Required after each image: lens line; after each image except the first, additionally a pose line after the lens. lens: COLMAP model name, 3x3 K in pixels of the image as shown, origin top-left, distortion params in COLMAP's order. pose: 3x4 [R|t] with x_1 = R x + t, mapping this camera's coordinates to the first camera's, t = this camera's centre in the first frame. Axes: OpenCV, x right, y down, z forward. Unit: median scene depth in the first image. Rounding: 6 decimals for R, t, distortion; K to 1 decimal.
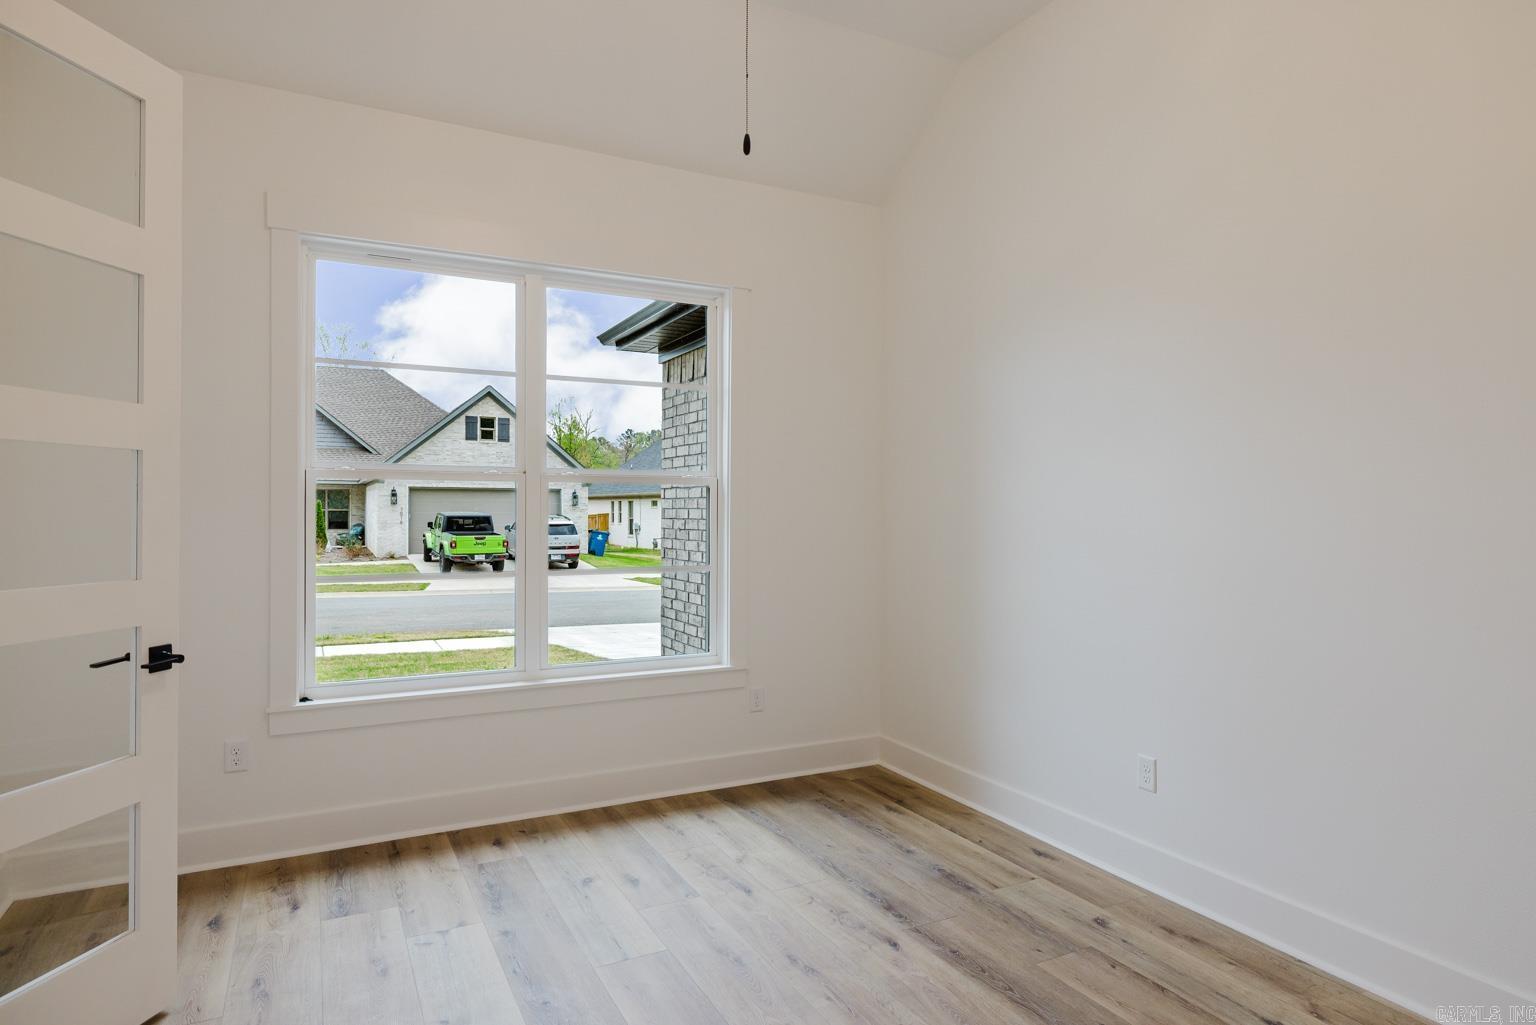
lens RADIAL K [[885.6, 0, 771.8], [0, 885.6, 512.1], [0, 0, 1]] dist [0.001367, 0.001405]
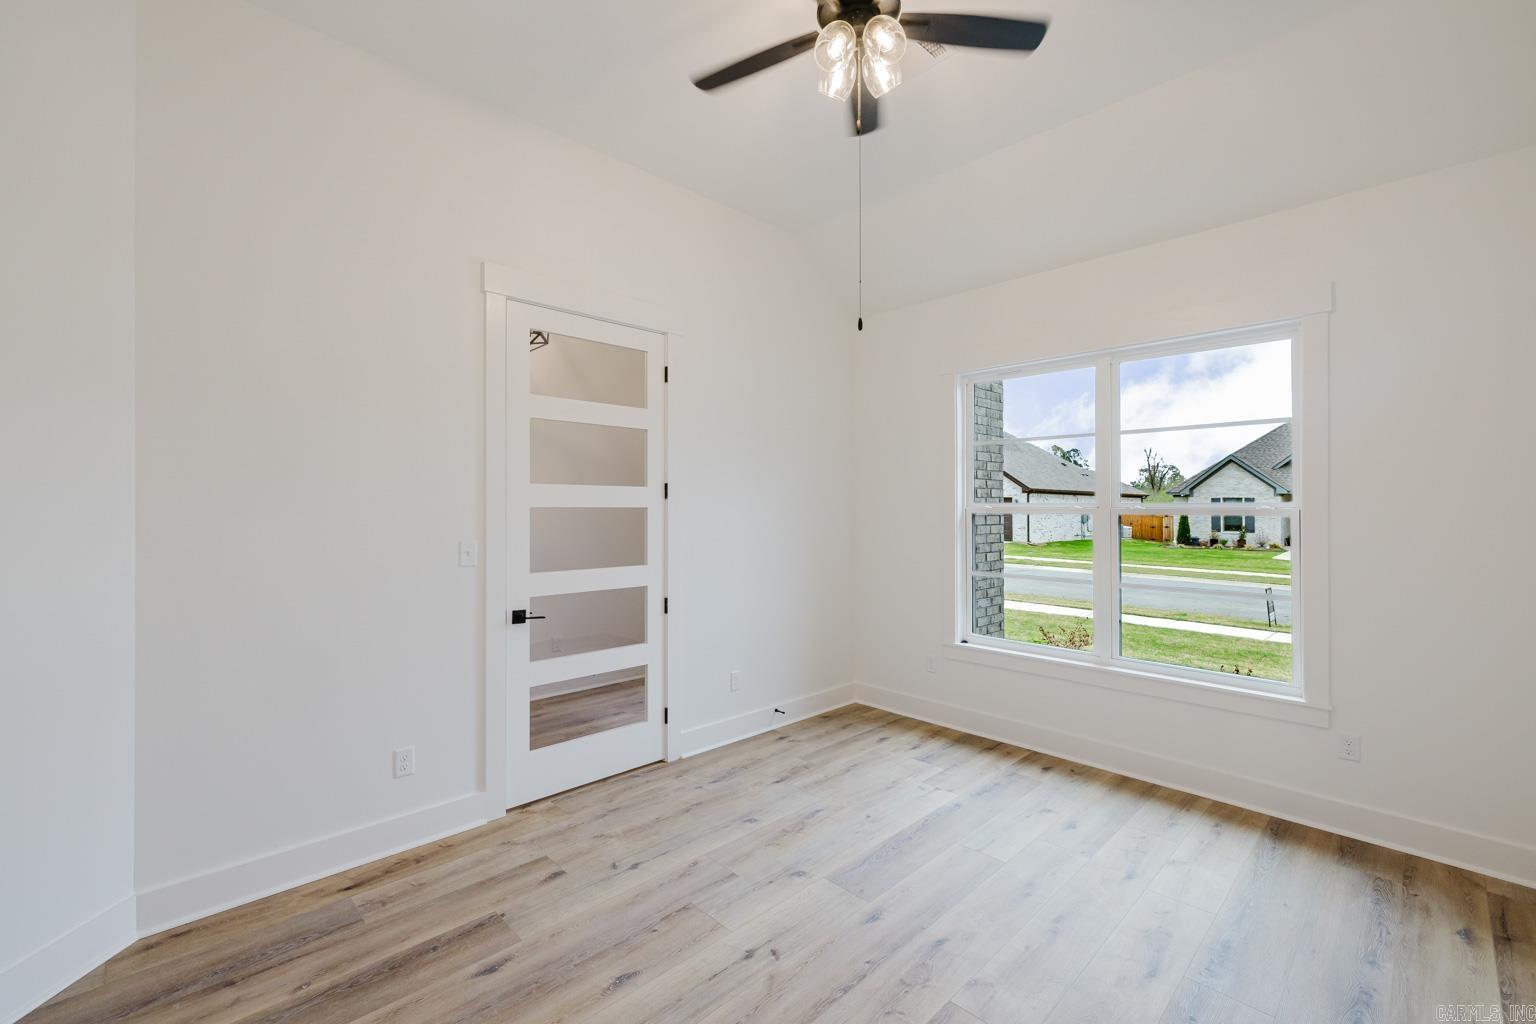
lens RADIAL K [[666.1, 0, 769.7], [0, 666.1, 509.2], [0, 0, 1]] dist [0.009306, -0.002397]
pose [[0.271179, 0.001363, -0.962528, 0.602182], [0.000347, 0.999999, 0.001514, -0.047296], [0.962529, -0.000745, 0.271179, 0.274673]]
